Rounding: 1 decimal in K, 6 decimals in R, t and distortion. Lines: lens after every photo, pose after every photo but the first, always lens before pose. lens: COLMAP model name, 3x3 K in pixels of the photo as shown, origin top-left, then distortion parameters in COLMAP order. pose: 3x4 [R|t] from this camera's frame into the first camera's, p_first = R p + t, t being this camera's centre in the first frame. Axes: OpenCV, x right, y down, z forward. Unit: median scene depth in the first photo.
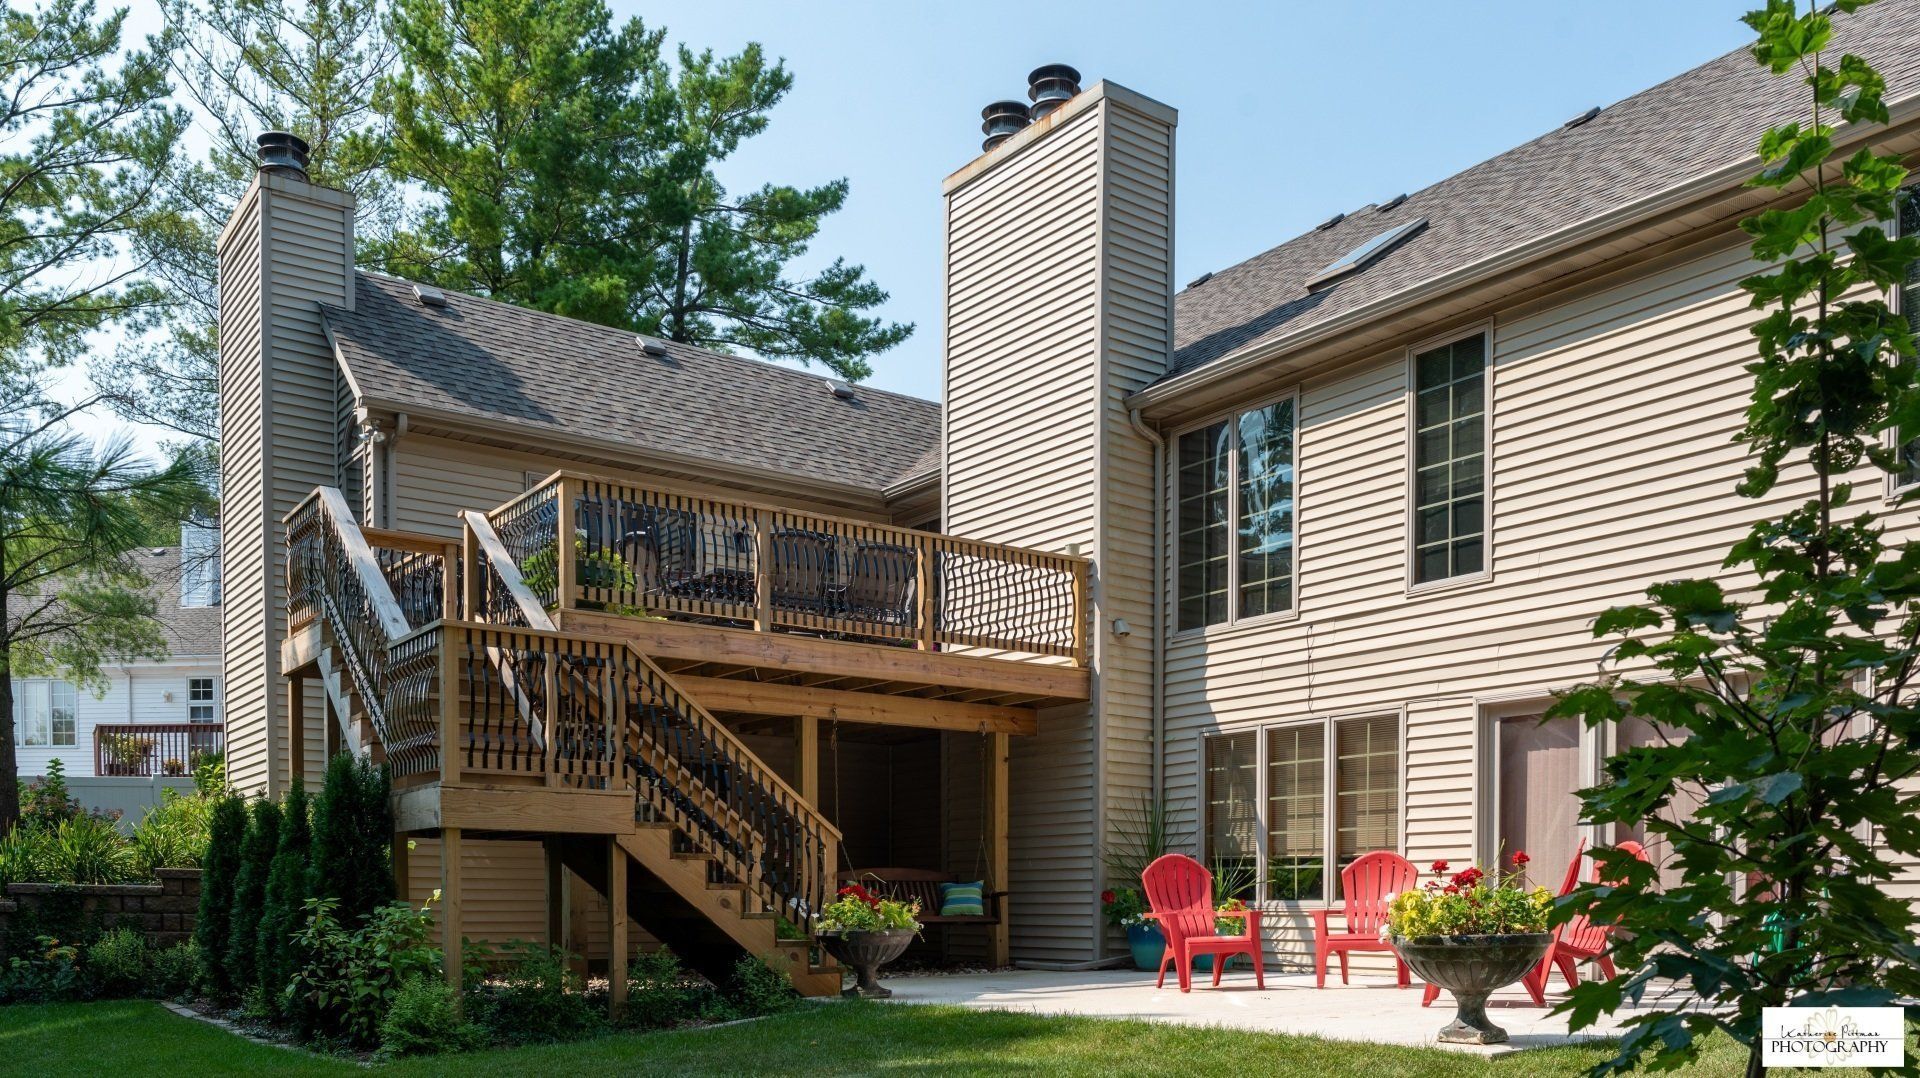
lens RADIAL K [[1619.4, 0, 960.0], [0, 1619.4, 539.0], [0, 0, 1]] dist [-0.008829, -0.012726]
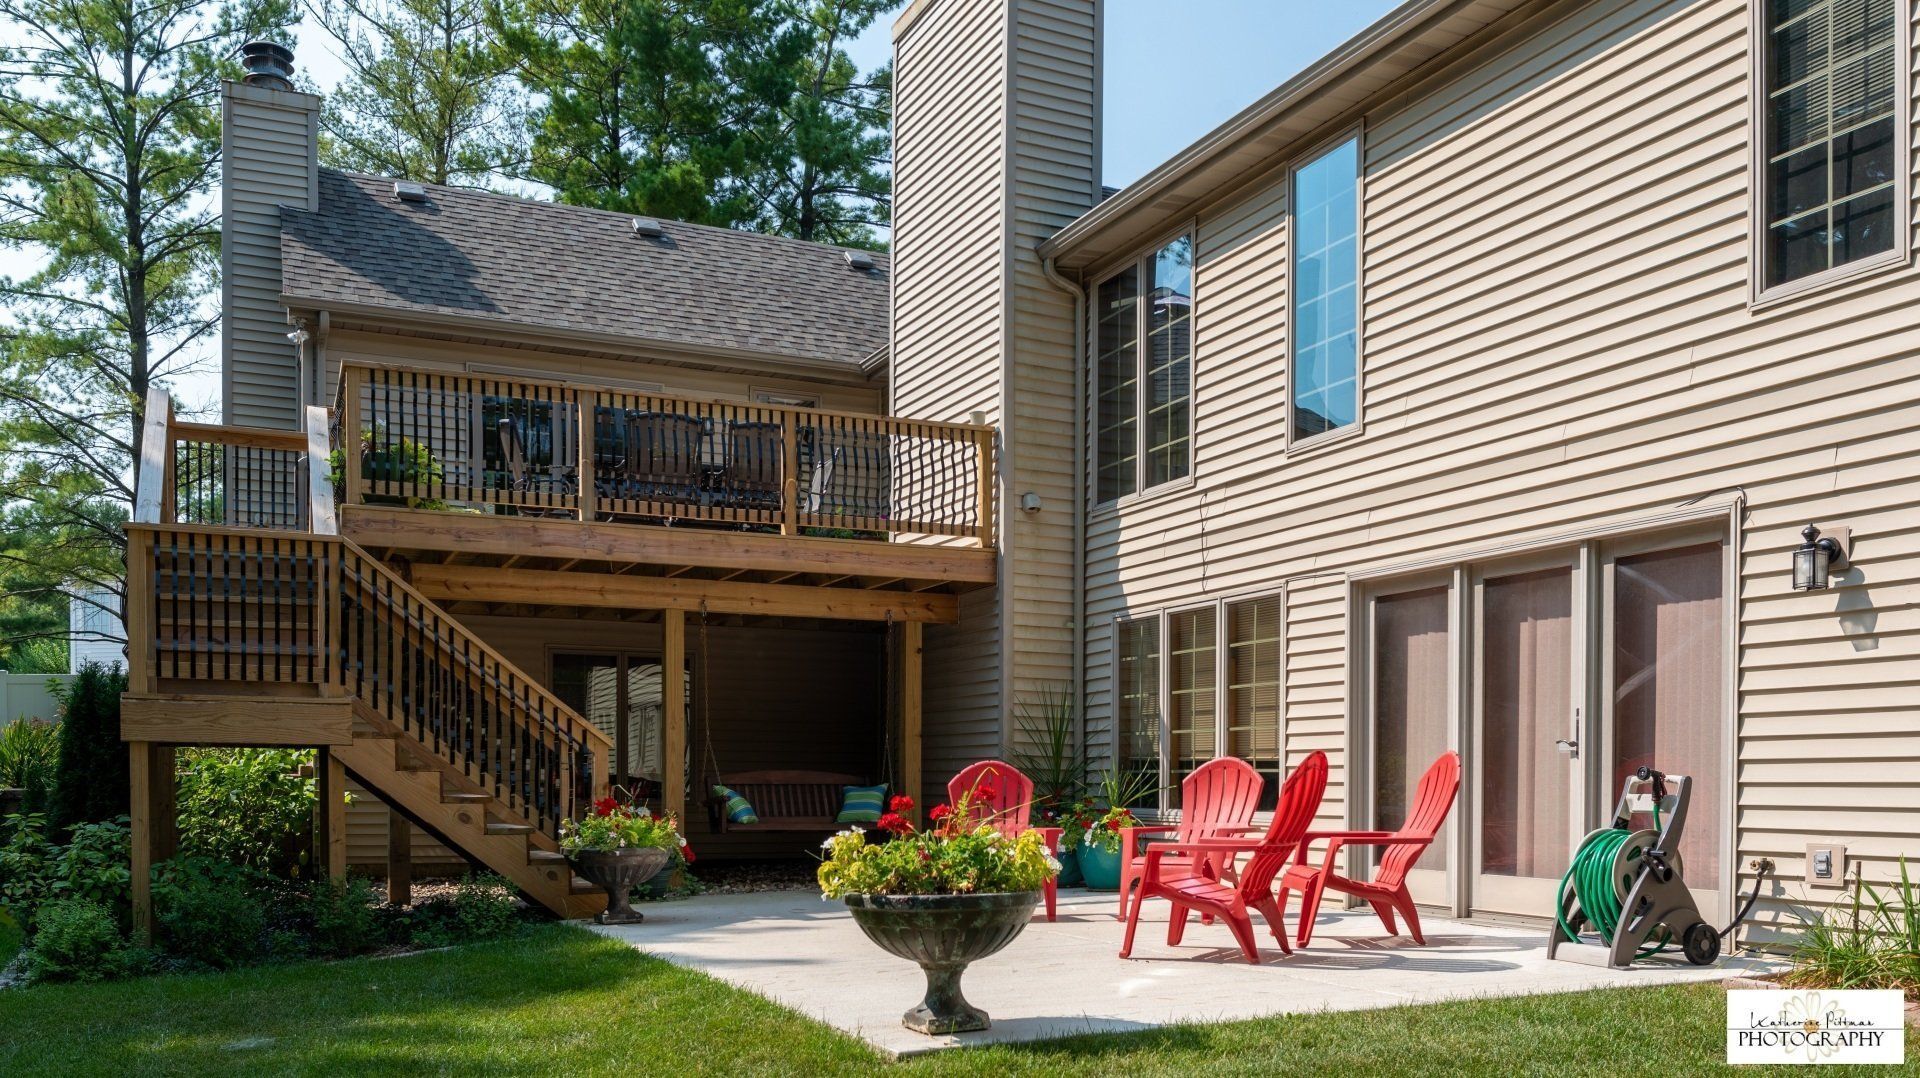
lens RADIAL K [[1604.9, 0, 960.2], [0, 1604.9, 430.0], [0, 0, 1]] dist [-0.010618, -0.004238]
pose [[0.978574, -0.043227, -0.201306, 0.249873], [0.044848, 0.998988, 0.003496, 0.010185], [0.200951, -0.012449, 0.979522, 0.125057]]
